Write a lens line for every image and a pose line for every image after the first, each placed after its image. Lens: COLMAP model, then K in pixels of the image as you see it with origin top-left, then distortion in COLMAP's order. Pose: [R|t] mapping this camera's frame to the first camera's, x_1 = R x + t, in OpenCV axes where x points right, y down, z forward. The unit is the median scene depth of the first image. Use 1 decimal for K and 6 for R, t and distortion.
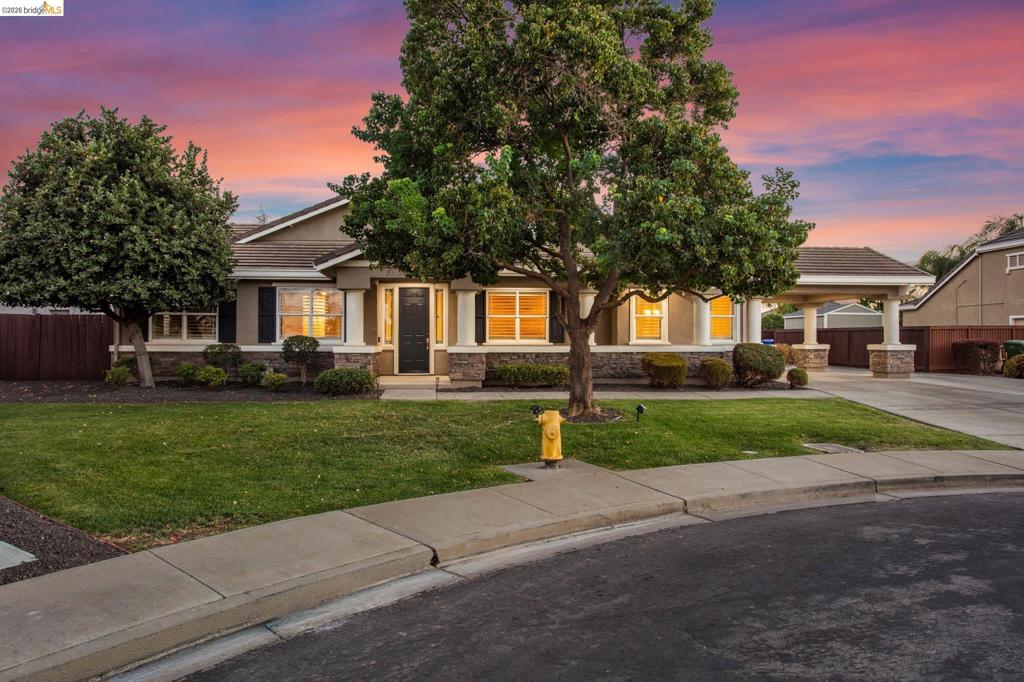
lens RADIAL K [[663.0, 0, 508.1], [0, 663.0, 335.4], [0, 0, 1]] dist [-0.020452, 0.010522]
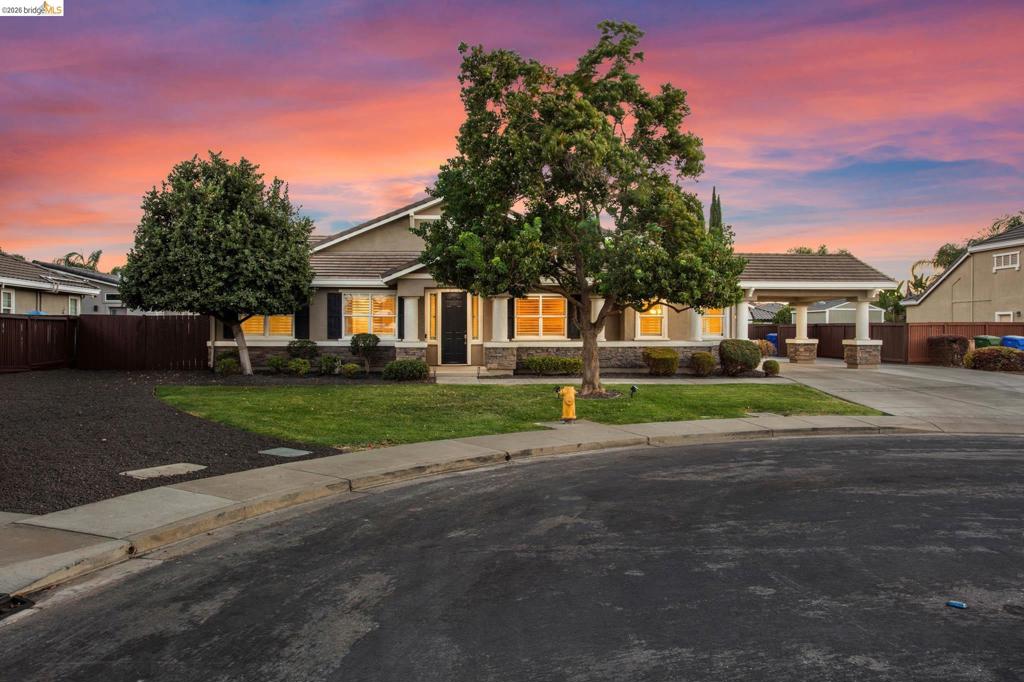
lens RADIAL K [[733.6, 0, 511.4], [0, 733.6, 331.8], [0, 0, 1]] dist [-0.002942, -0.001509]
pose [[0.999877, -0.000394, -0.015675, -0.021430], [0.000534, 0.999960, 0.008877, -0.015273], [0.015671, -0.008884, 0.999838, -0.375513]]
